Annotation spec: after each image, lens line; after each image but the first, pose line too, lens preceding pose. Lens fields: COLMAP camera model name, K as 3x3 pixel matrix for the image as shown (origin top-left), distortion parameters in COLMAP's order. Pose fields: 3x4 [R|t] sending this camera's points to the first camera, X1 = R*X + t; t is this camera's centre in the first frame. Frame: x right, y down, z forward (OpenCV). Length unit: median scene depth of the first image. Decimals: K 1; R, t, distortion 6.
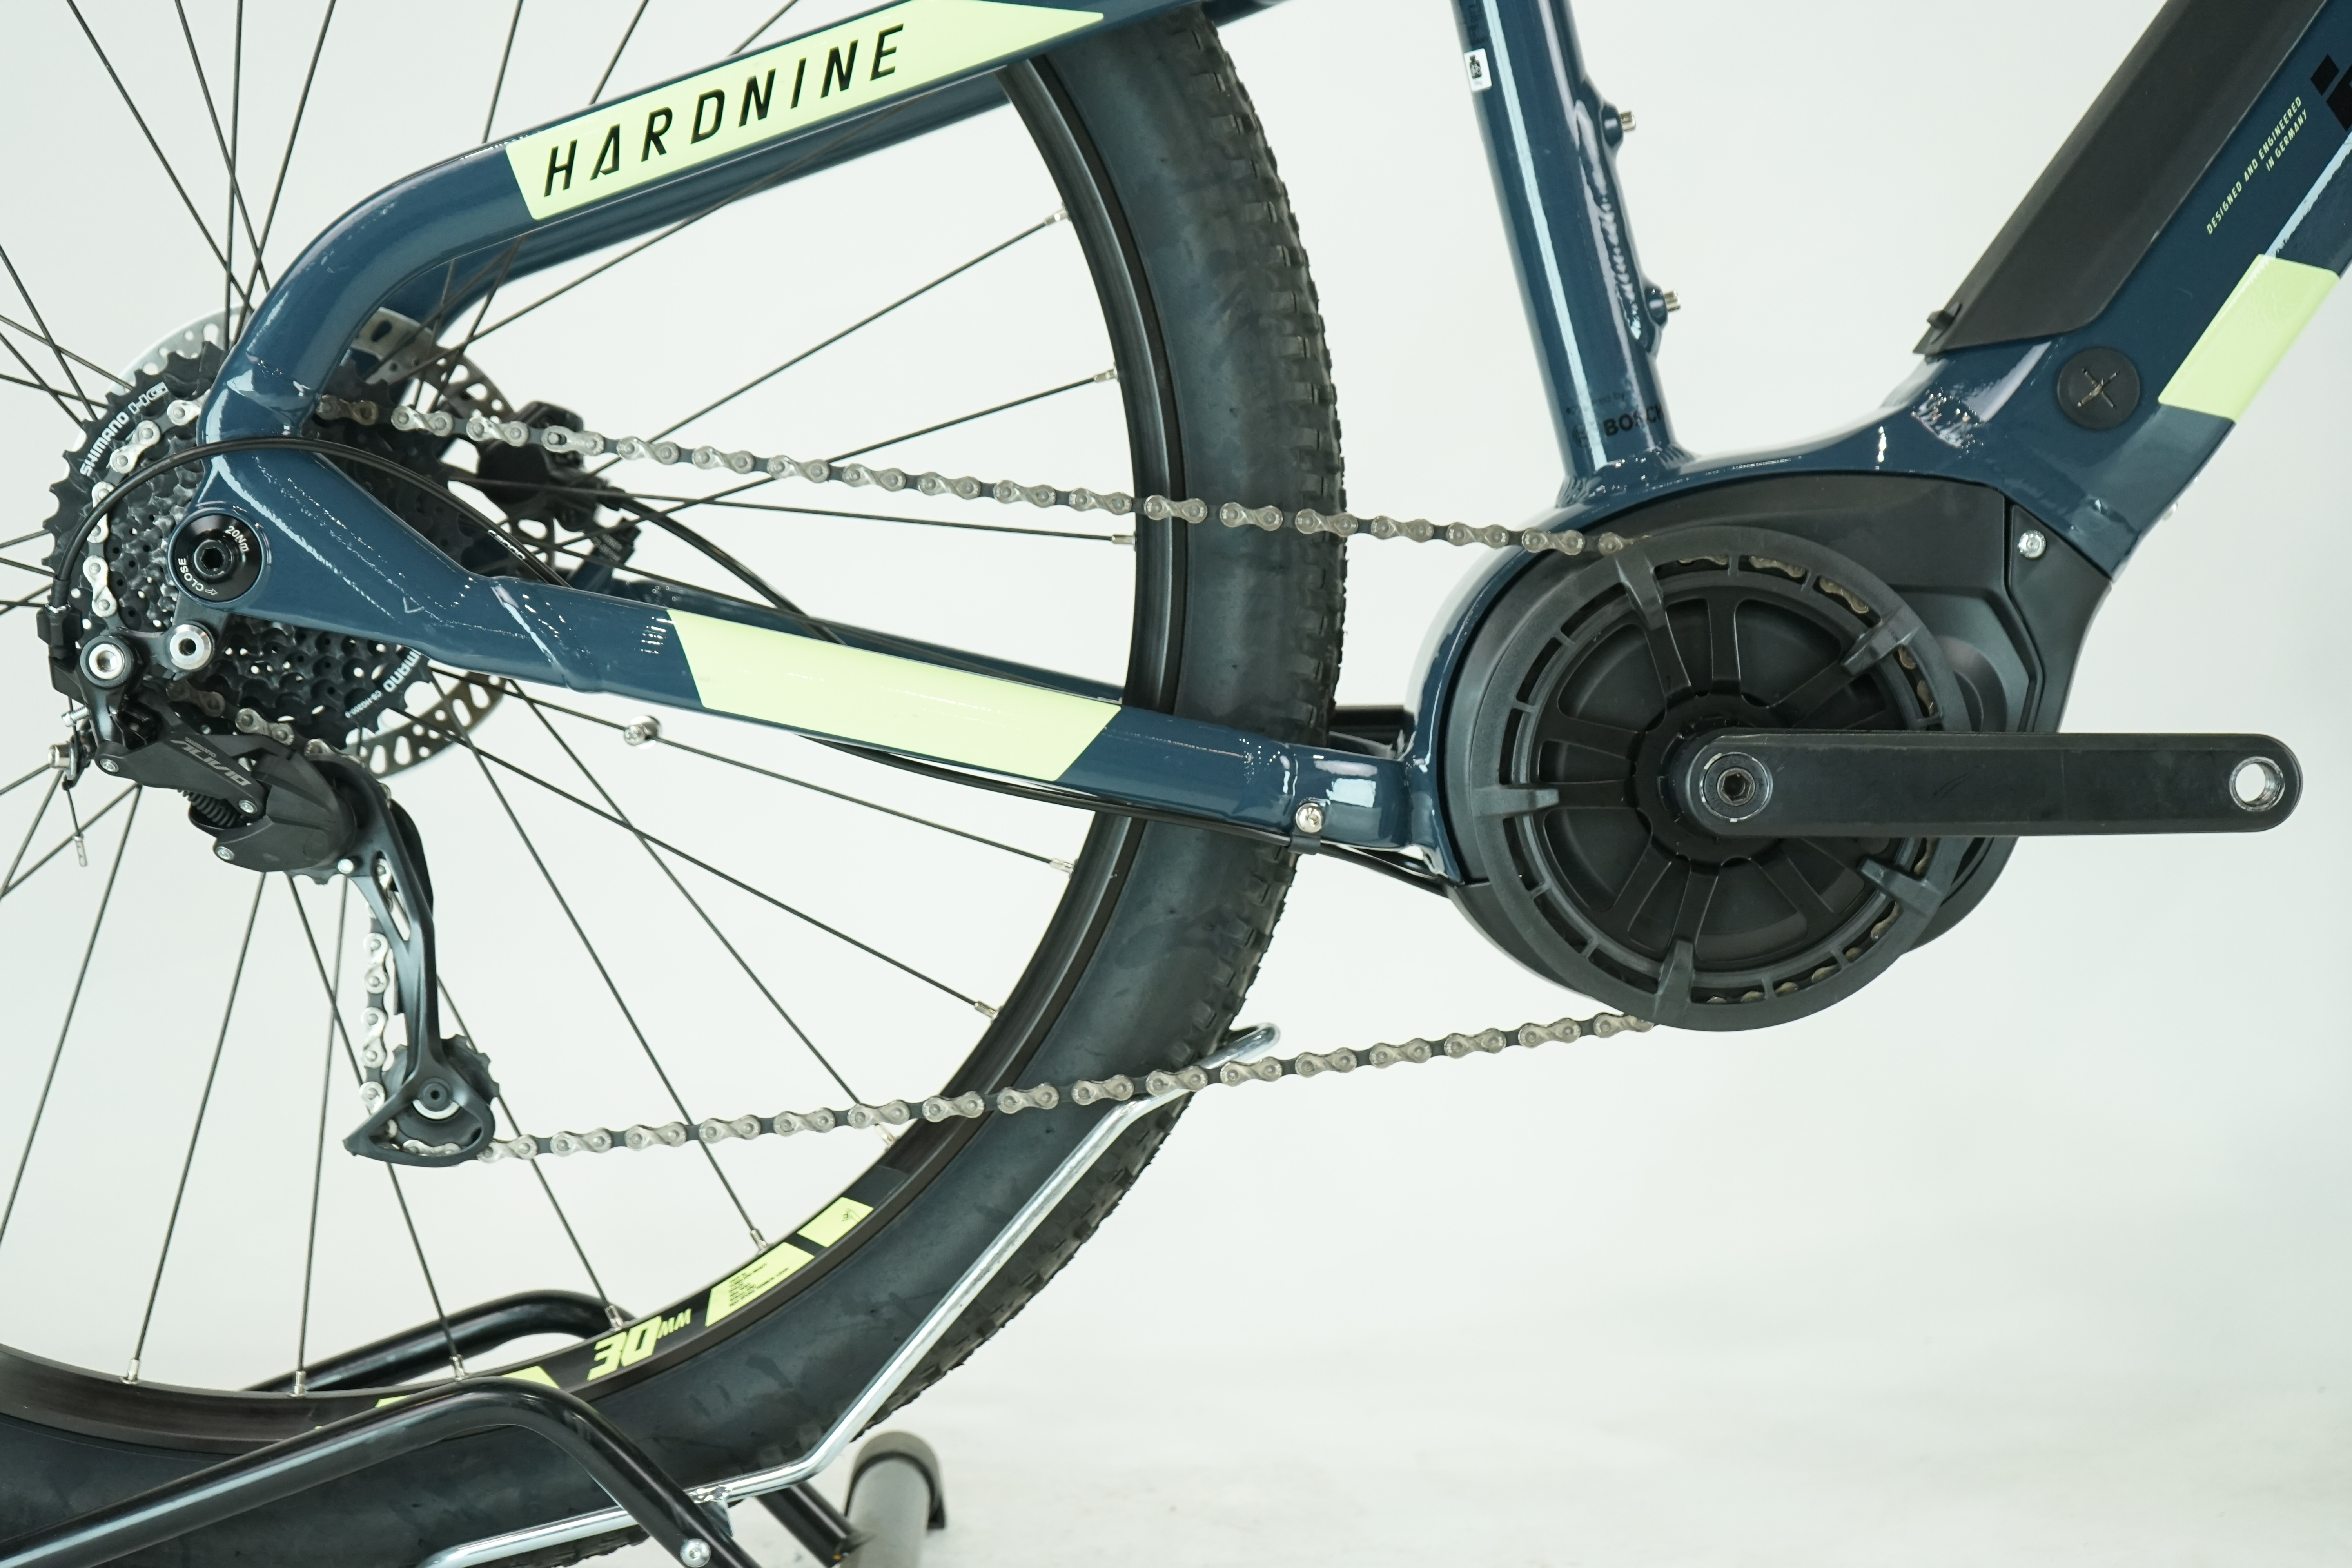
lens RADIAL K [[3833.7, 0, 1176.5], [0, 3833.7, 777.5], [0, 0, 1]] dist [0.003766, 0.000000]
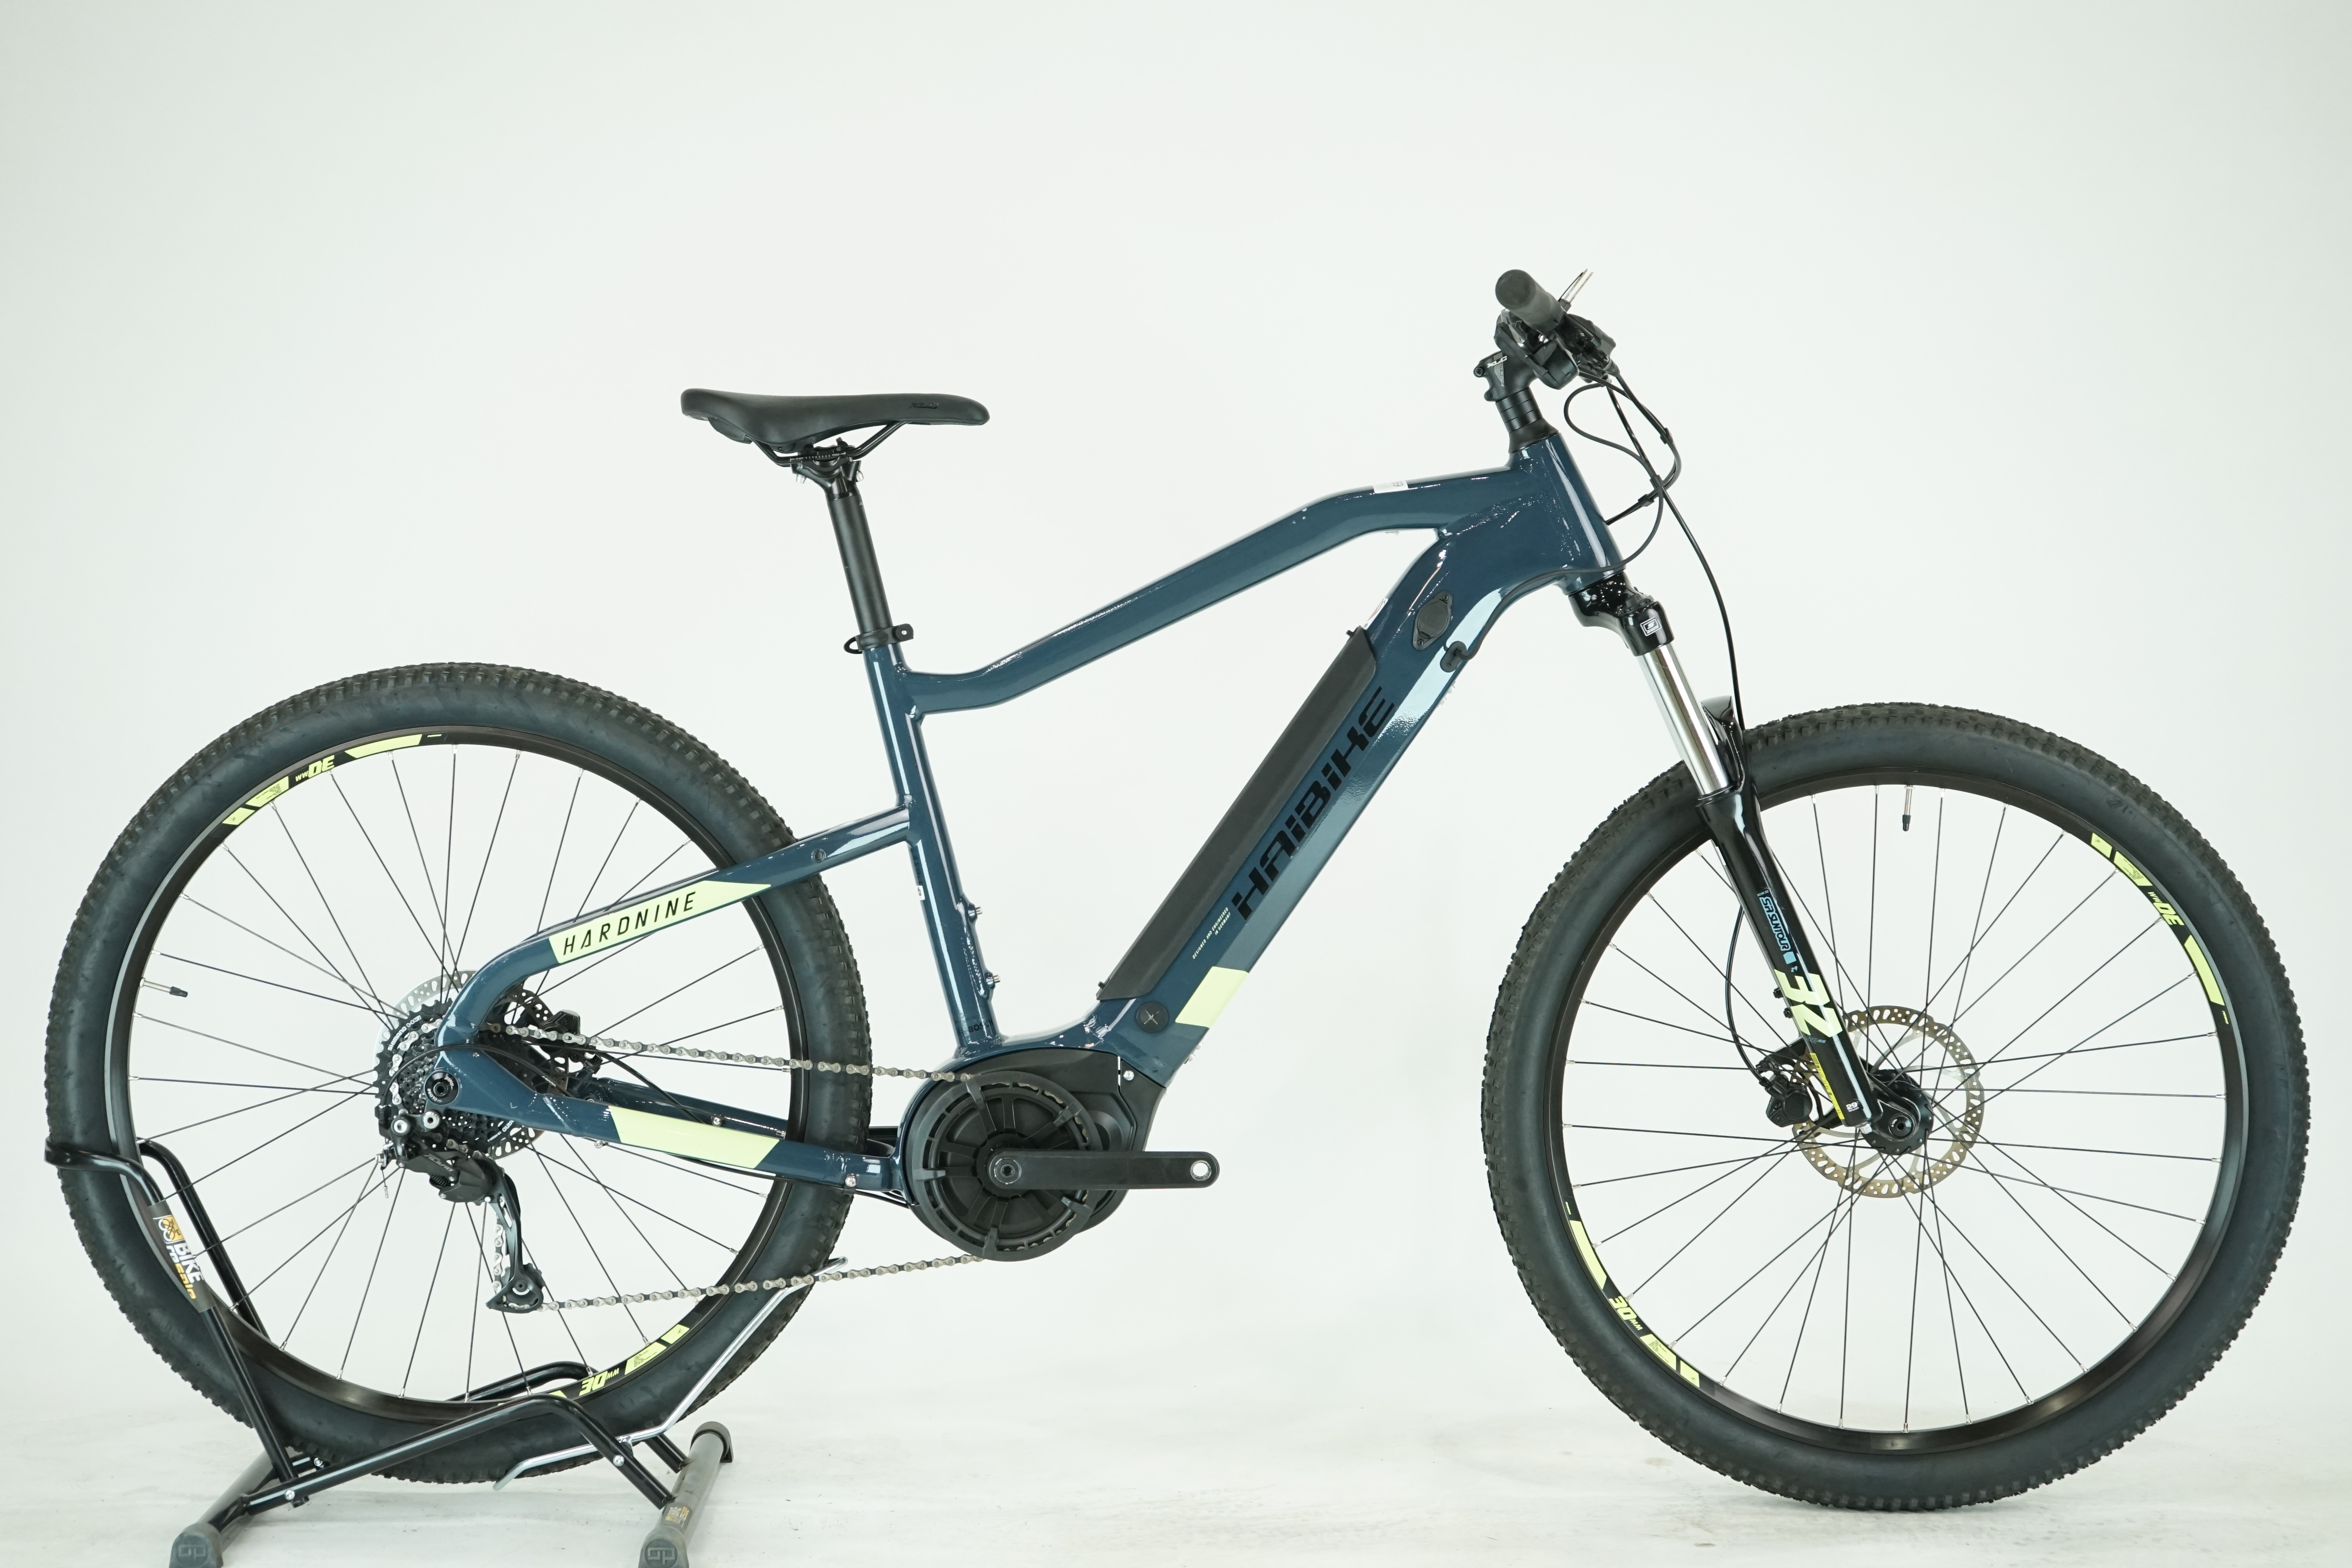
lens RADIAL K [[3702.4, 0, 1174.4], [0, 3702.4, 791.1], [0, 0, 1]] dist [0.020692, 0.000000]
pose [[0.999950, -0.000765, -0.009972, 0.278676], [0.000501, 0.999650, -0.026454, -0.187778], [0.009989, 0.026448, 0.999600, -1.535614]]
